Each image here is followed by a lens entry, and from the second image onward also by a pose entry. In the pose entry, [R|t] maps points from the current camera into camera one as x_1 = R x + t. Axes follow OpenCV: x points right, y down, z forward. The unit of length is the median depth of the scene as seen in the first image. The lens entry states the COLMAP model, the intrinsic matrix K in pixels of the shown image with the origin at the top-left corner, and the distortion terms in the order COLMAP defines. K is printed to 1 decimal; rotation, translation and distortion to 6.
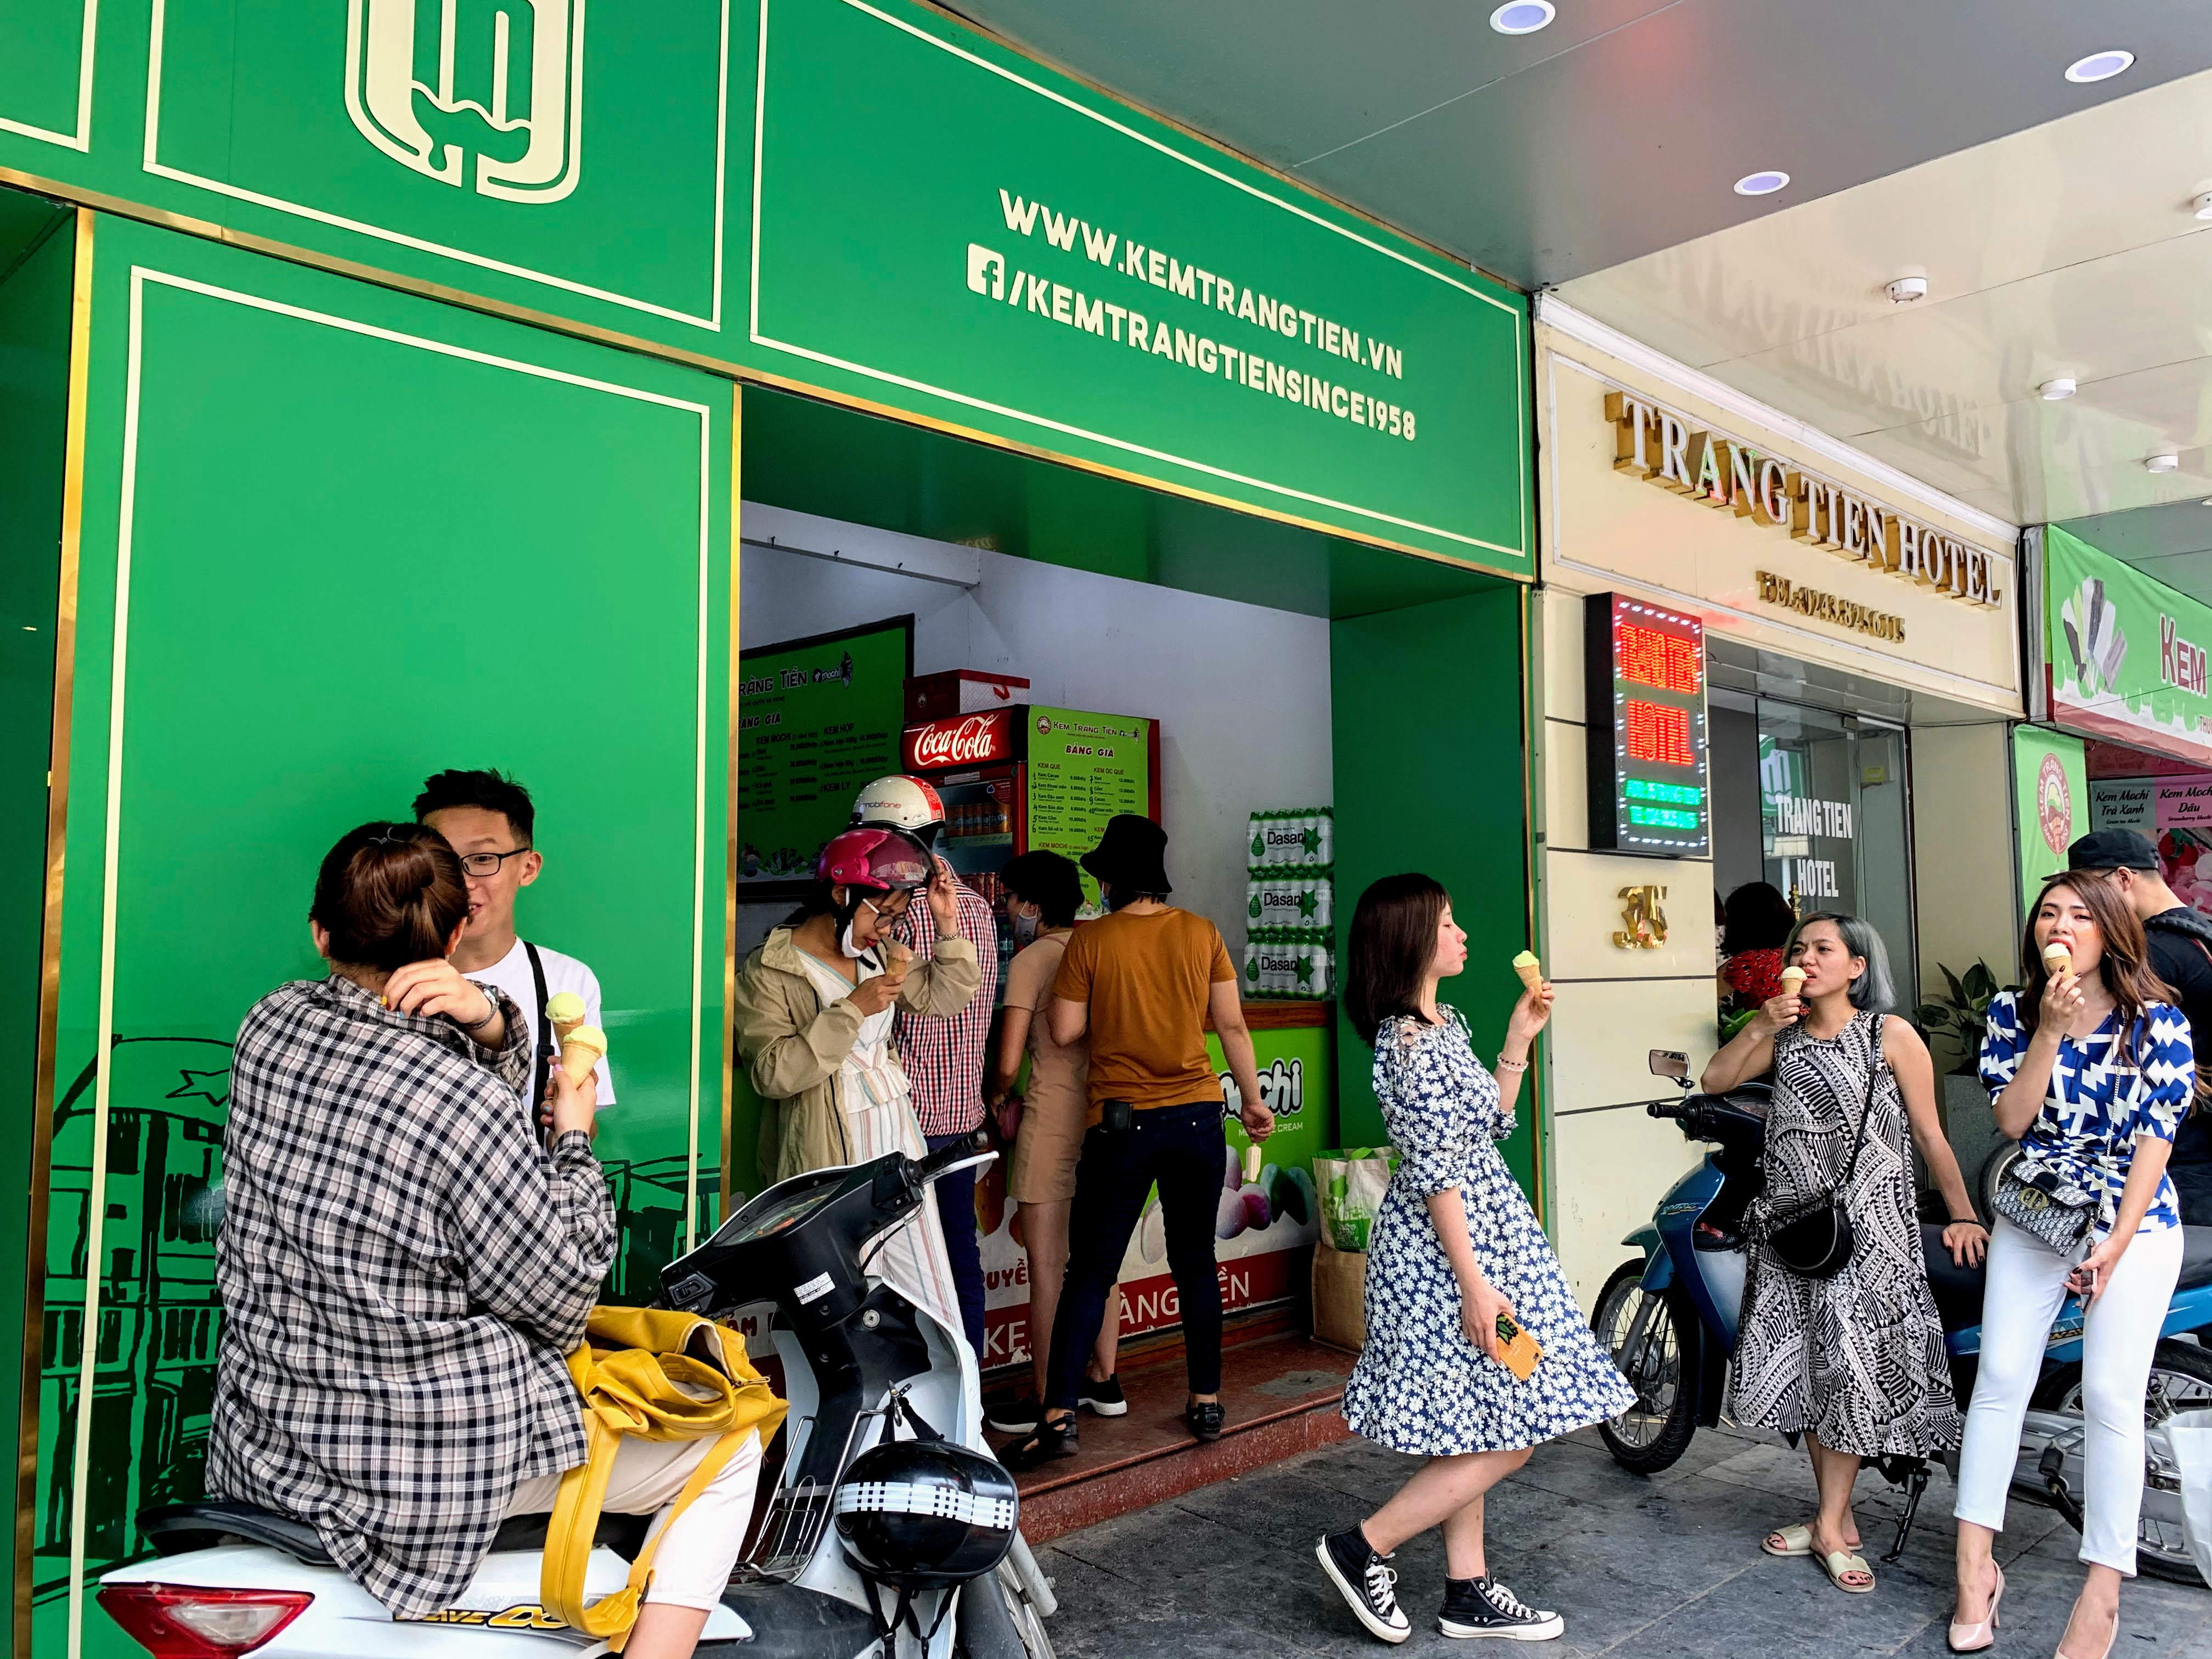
lens RADIAL K [[1712.5, 0, 1096.8], [0, 1712.5, 830.3], [0, 0, 1]] dist [-0.003108, -0.013441]
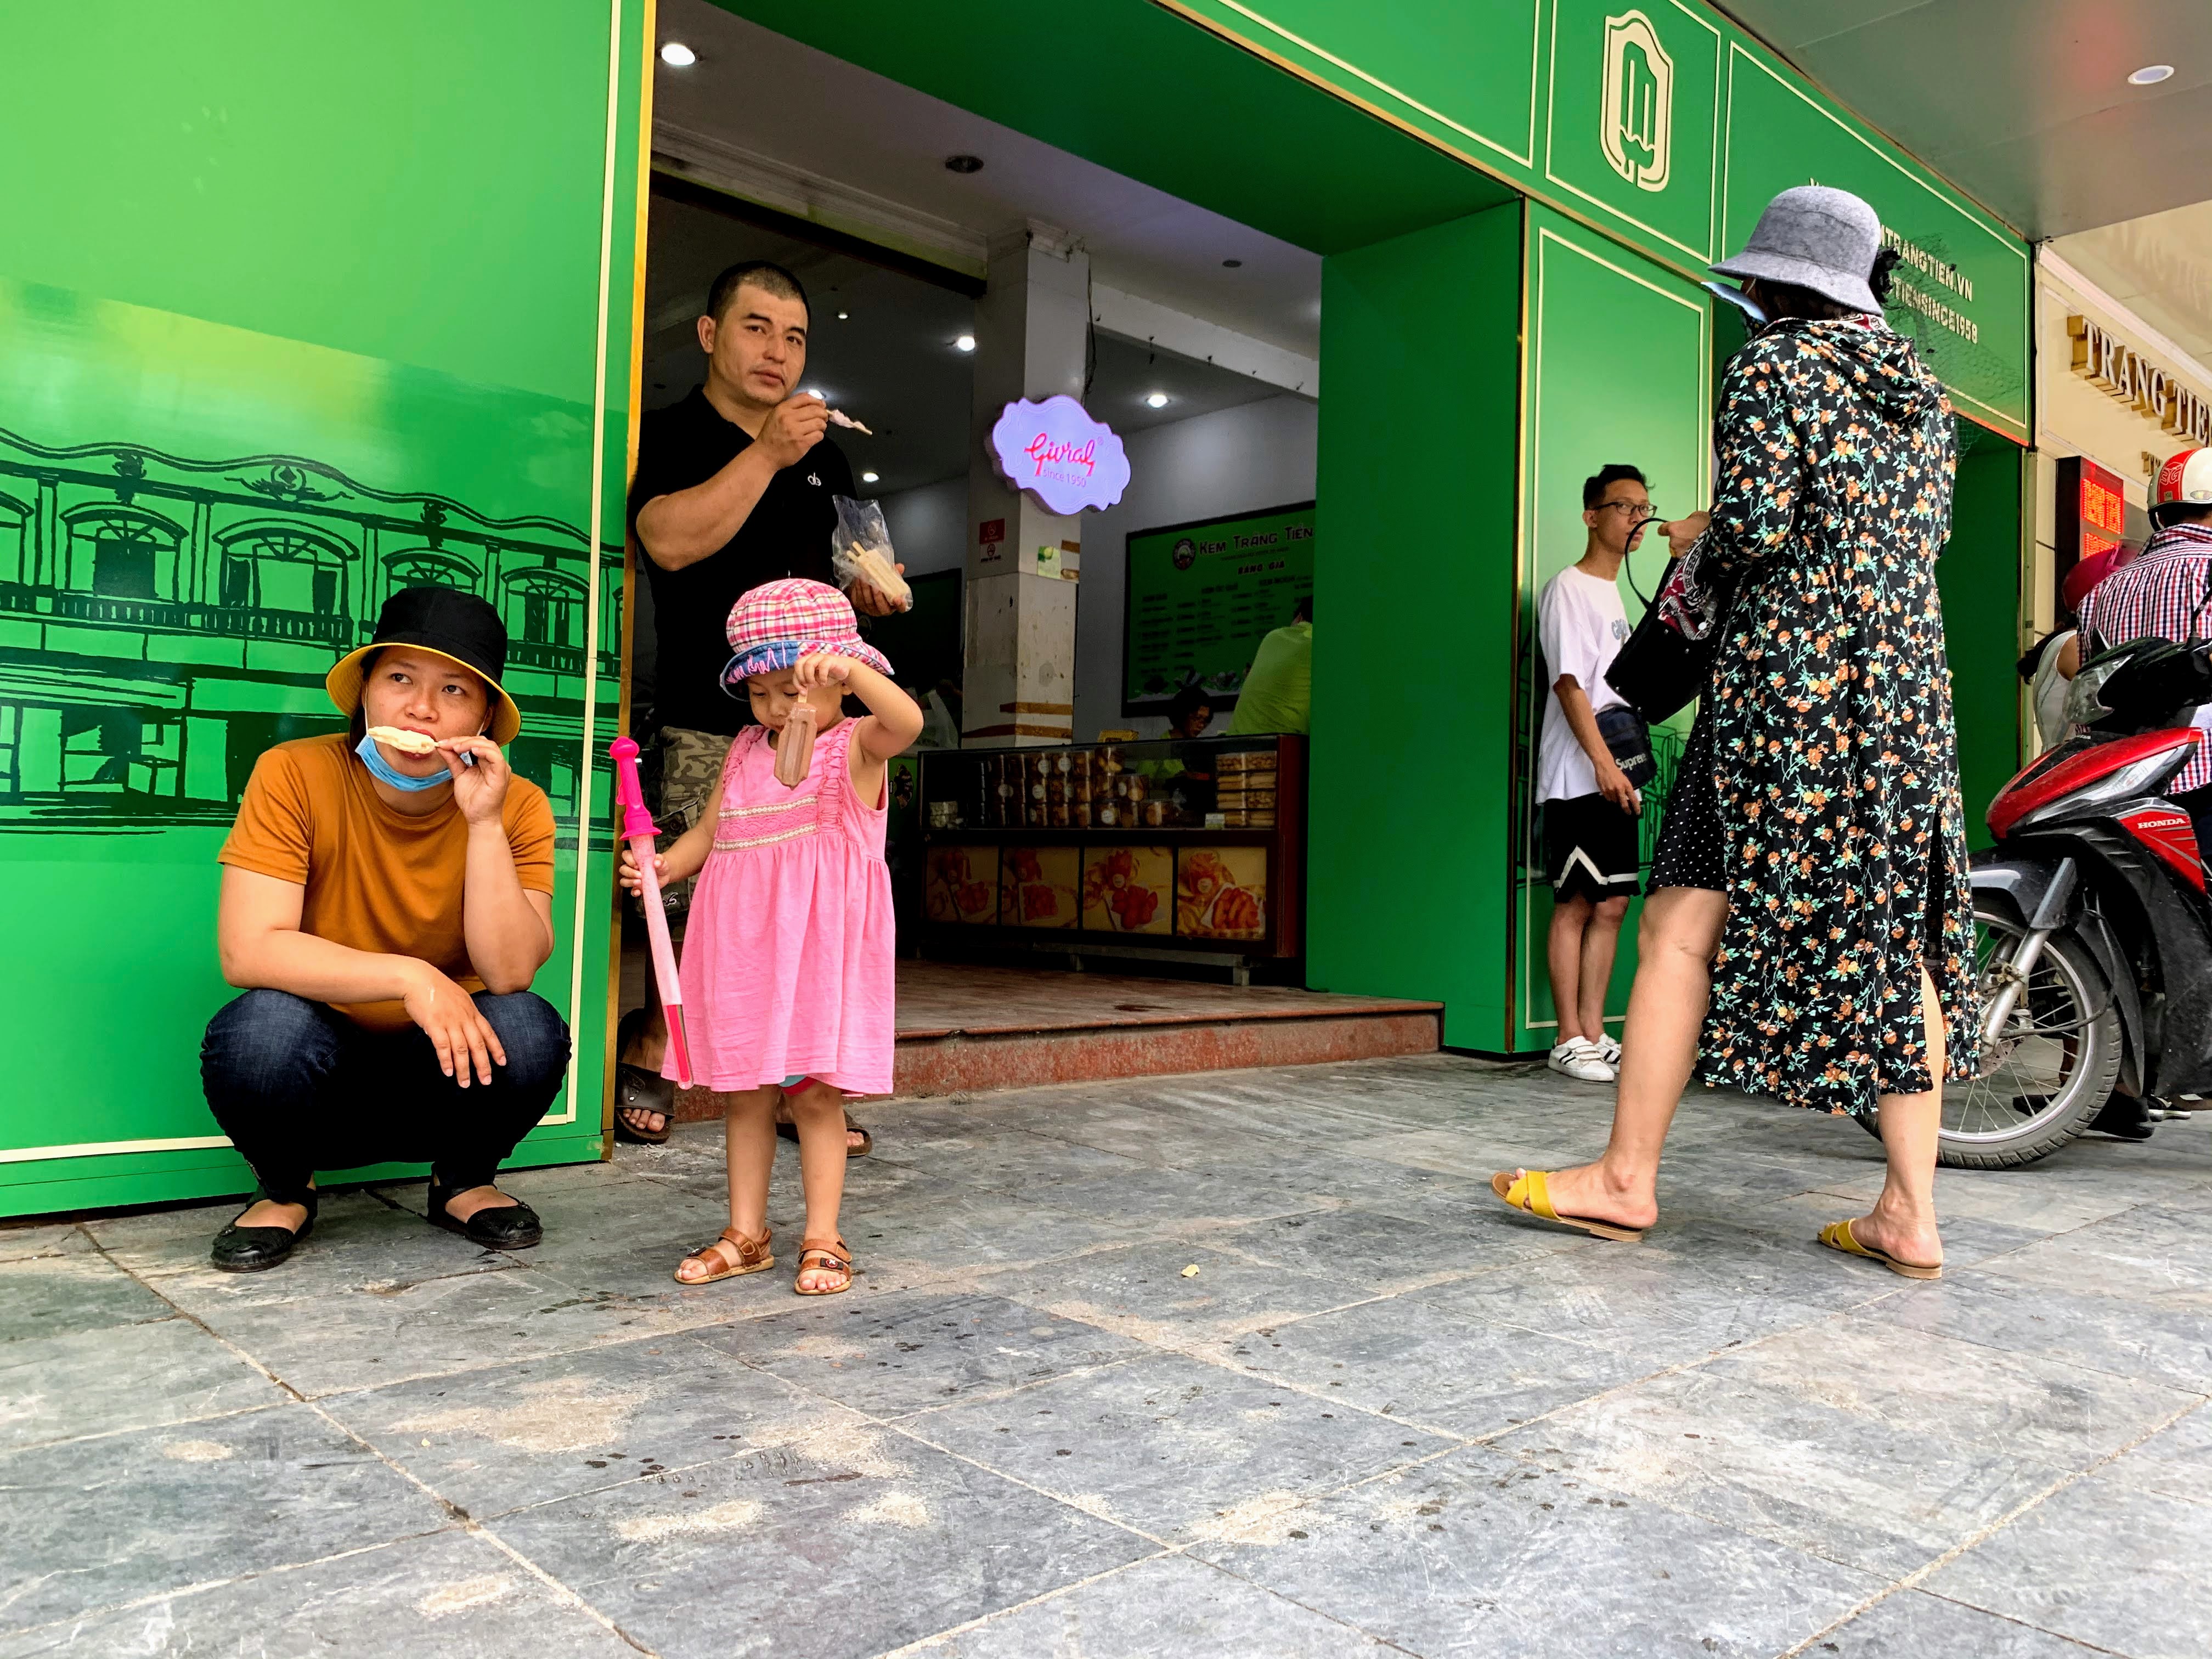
lens RADIAL K [[1712.5, 0, 1105.5], [0, 1712.5, 836.7], [0, 0, 1]] dist [-0.003108, -0.013441]
pose [[0.999047, 0.029331, -0.032326, -0.442552], [-0.027781, 0.998489, 0.047414, 0.129327], [0.033668, -0.046471, 0.998352, -0.452867]]
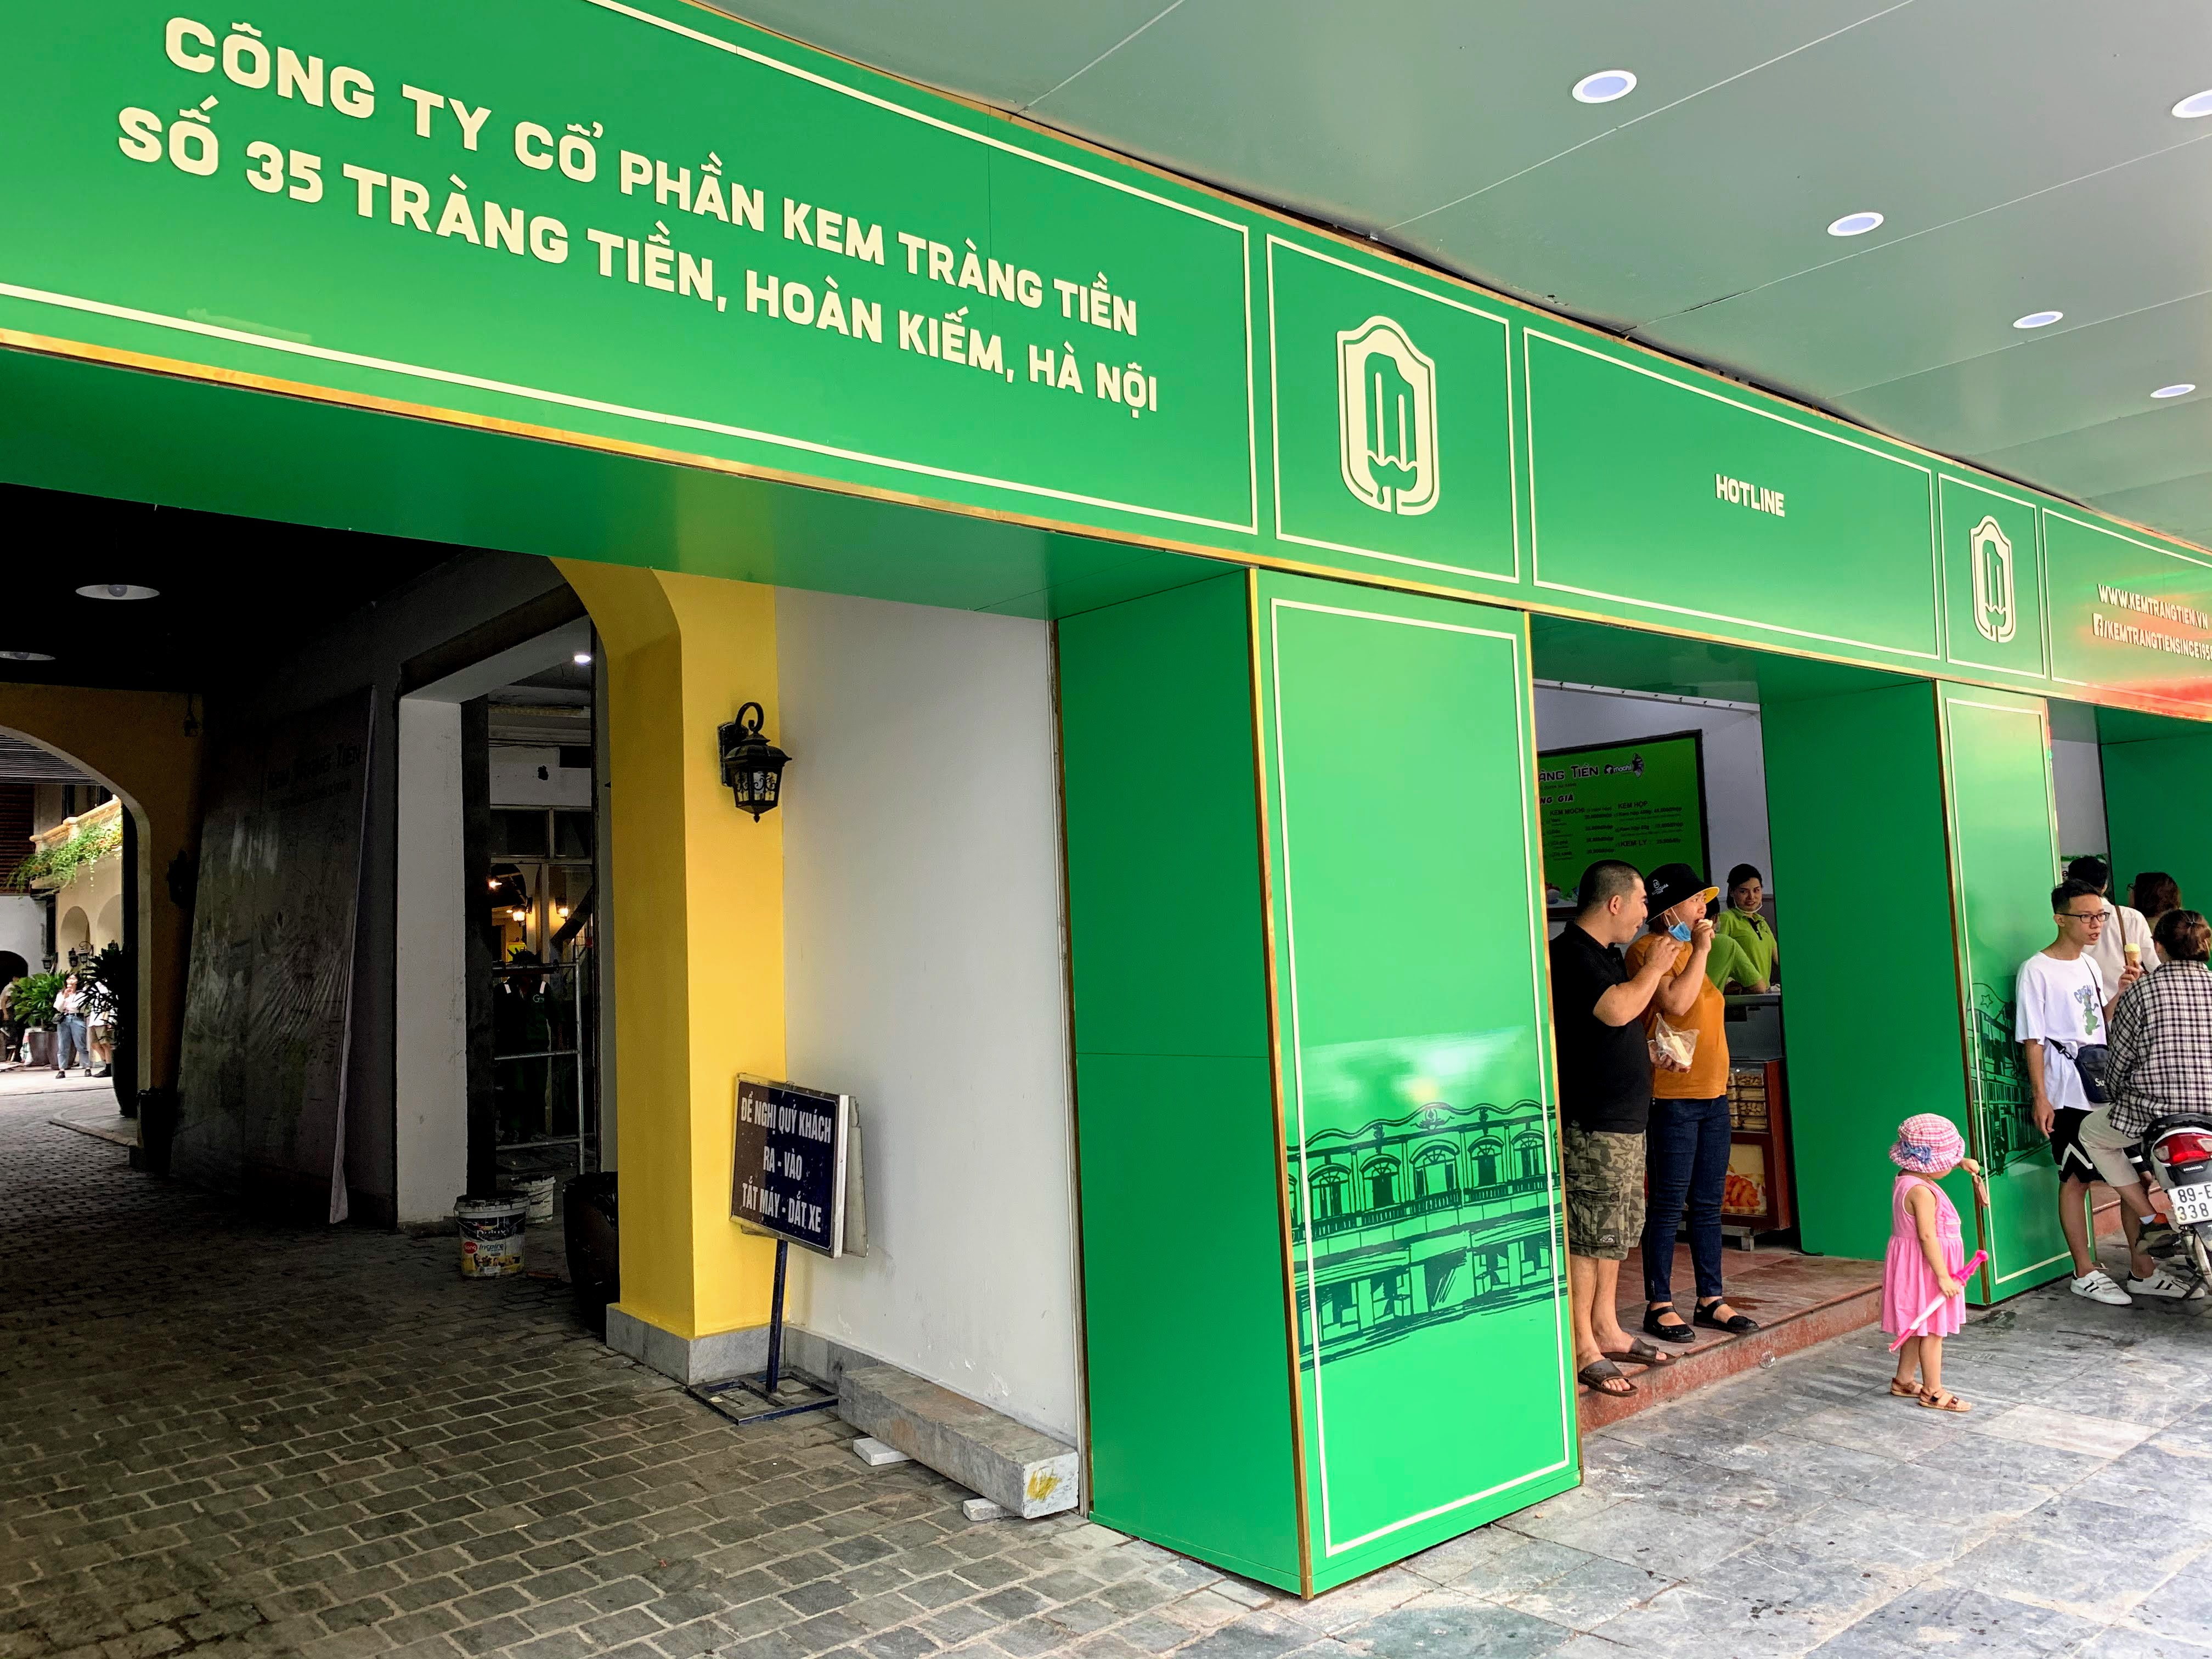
lens RADIAL K [[1712.5, 0, 1115.2], [0, 1712.5, 816.6], [0, 0, 1]] dist [-0.003108, -0.013441]
pose [[0.996374, -0.043800, -0.072938, -0.776114], [0.043269, 0.999024, -0.008835, -0.087393], [0.073254, 0.005647, 0.997297, -0.824779]]
